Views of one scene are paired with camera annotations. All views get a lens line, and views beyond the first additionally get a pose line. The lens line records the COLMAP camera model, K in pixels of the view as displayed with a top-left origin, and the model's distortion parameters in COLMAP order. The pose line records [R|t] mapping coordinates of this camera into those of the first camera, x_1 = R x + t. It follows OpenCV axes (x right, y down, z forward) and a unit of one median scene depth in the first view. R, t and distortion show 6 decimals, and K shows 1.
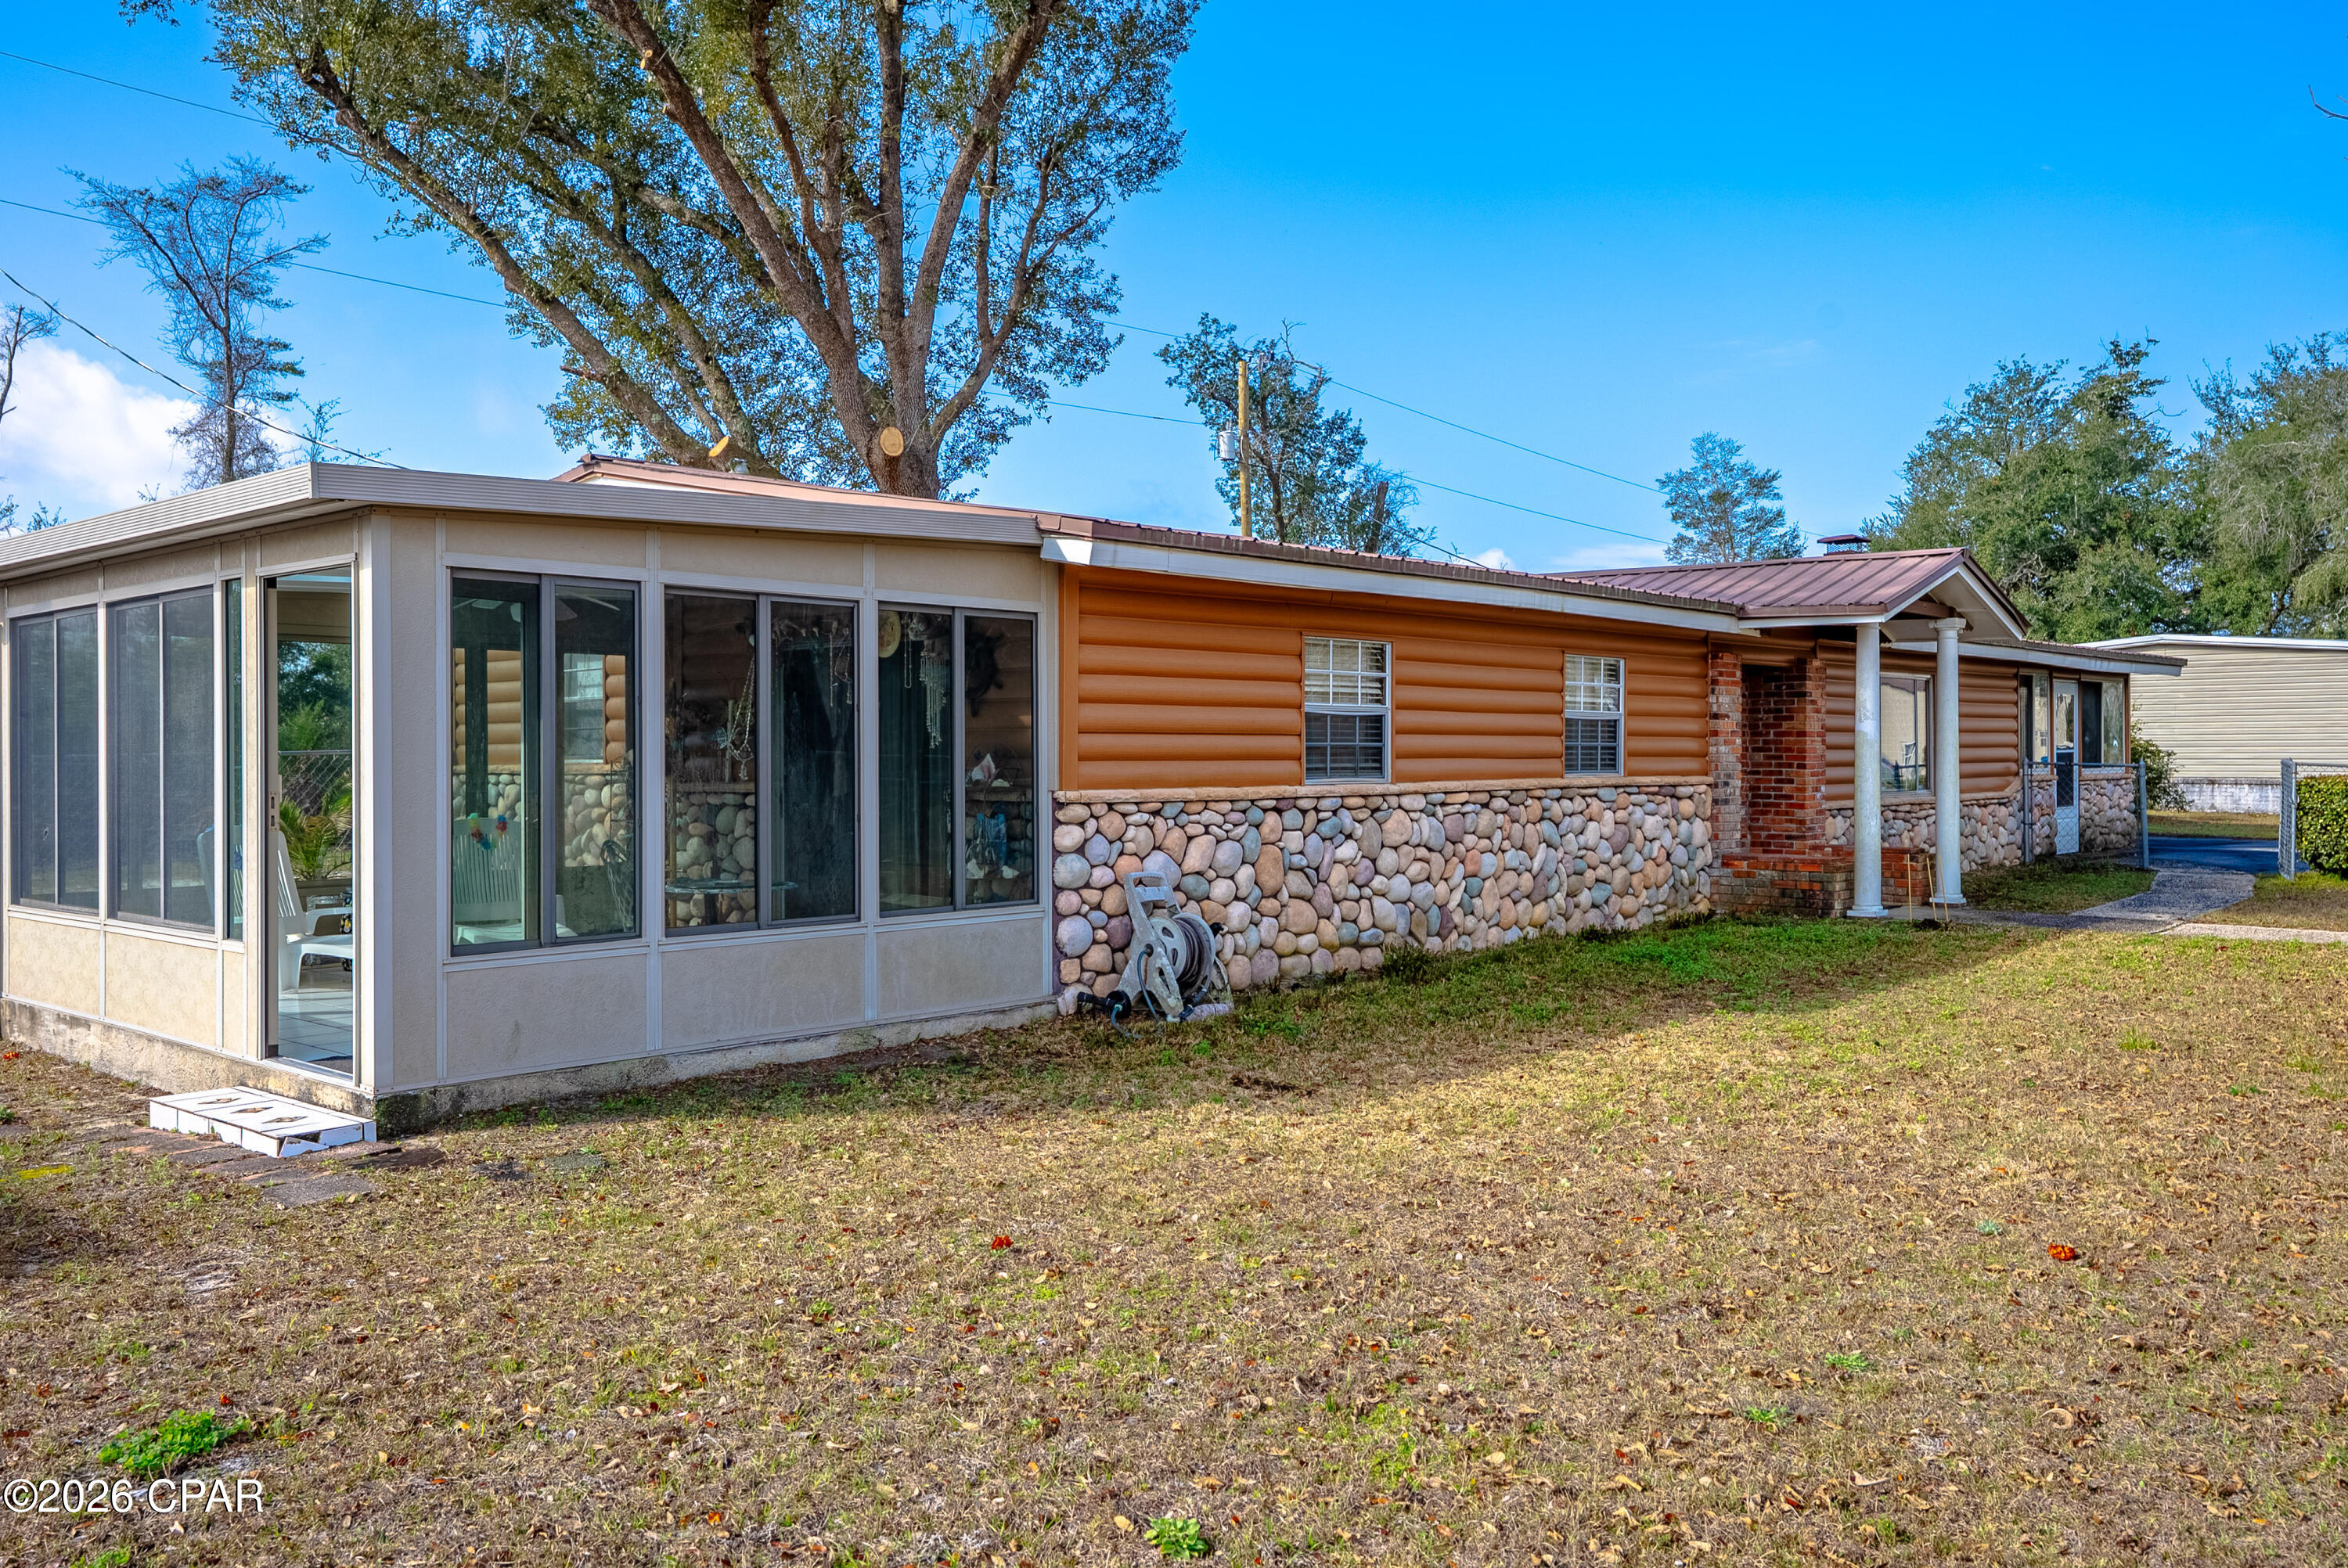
lens RADIAL K [[1760.2, 0, 1167.2], [0, 1760.2, 761.3], [0, 0, 1]] dist [0.043334, 0.007499]
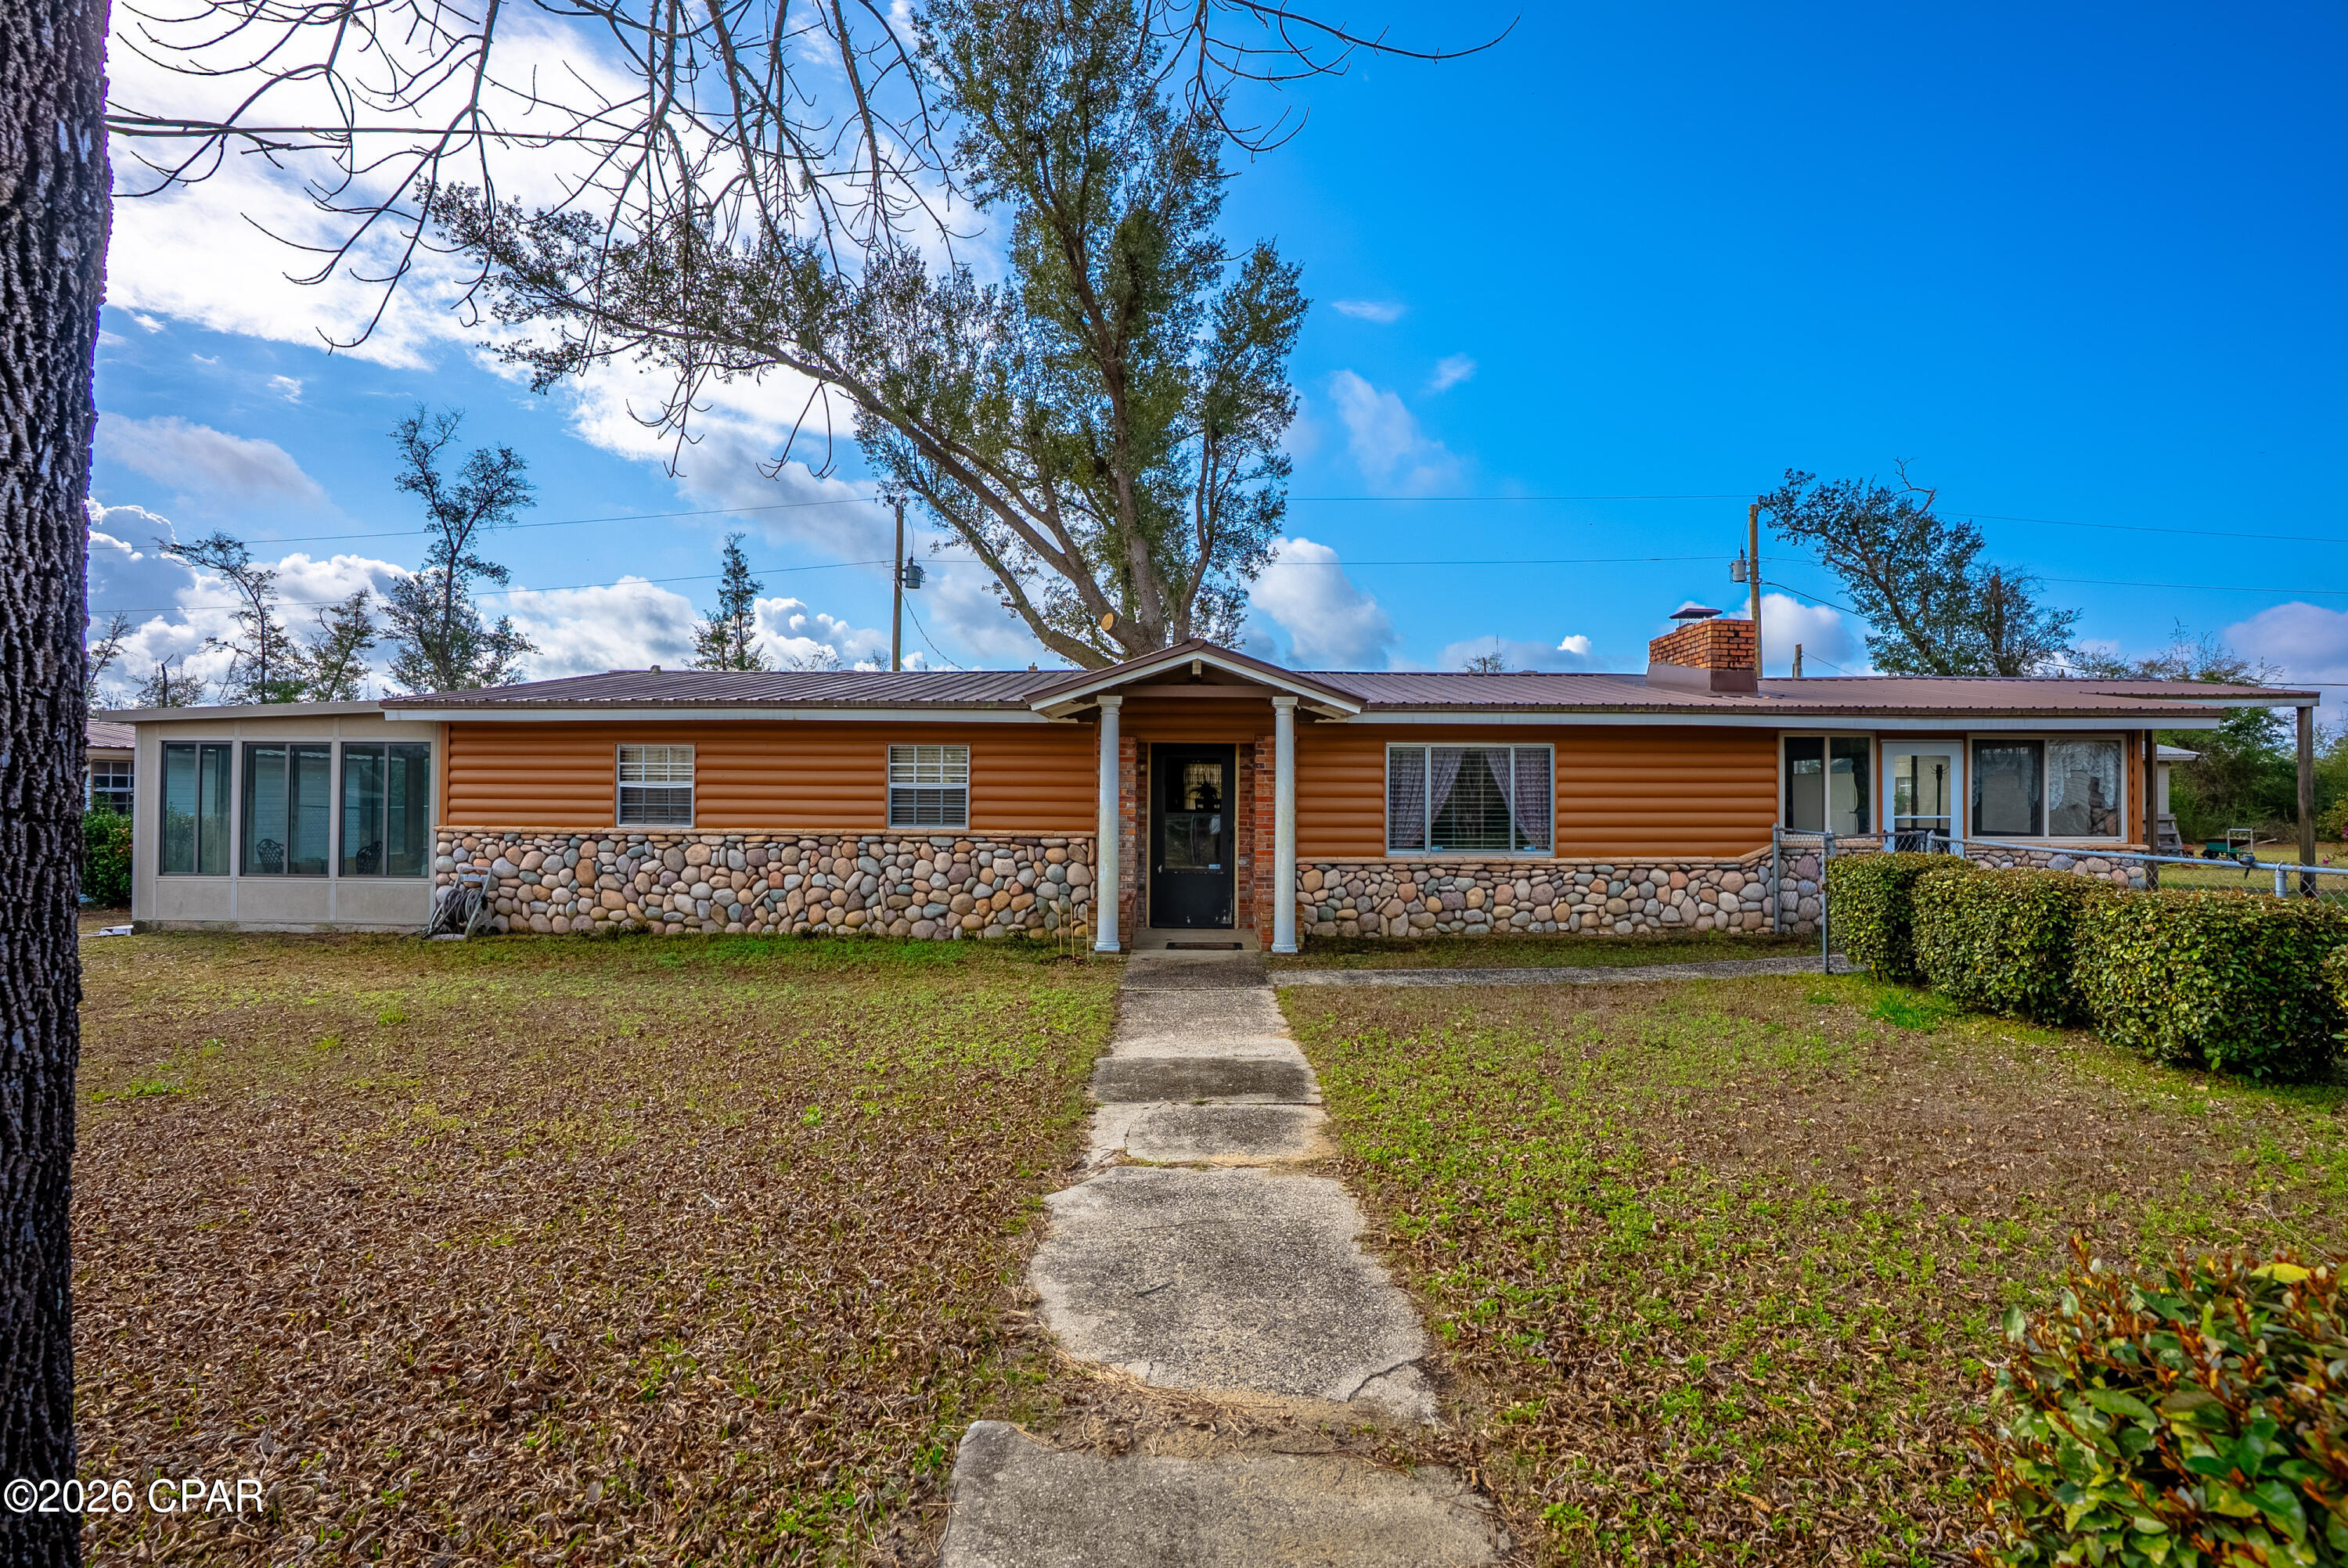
lens RADIAL K [[1095.8, 0, 1175.7], [0, 1095.8, 776.1], [0, 0, 1]] dist [0.003886, 0.000368]
pose [[0.629402, -0.003195, -0.777073, 1.035745], [-0.010991, 0.999855, -0.013013, -0.023941], [0.777002, 0.016731, 0.629276, 0.581751]]
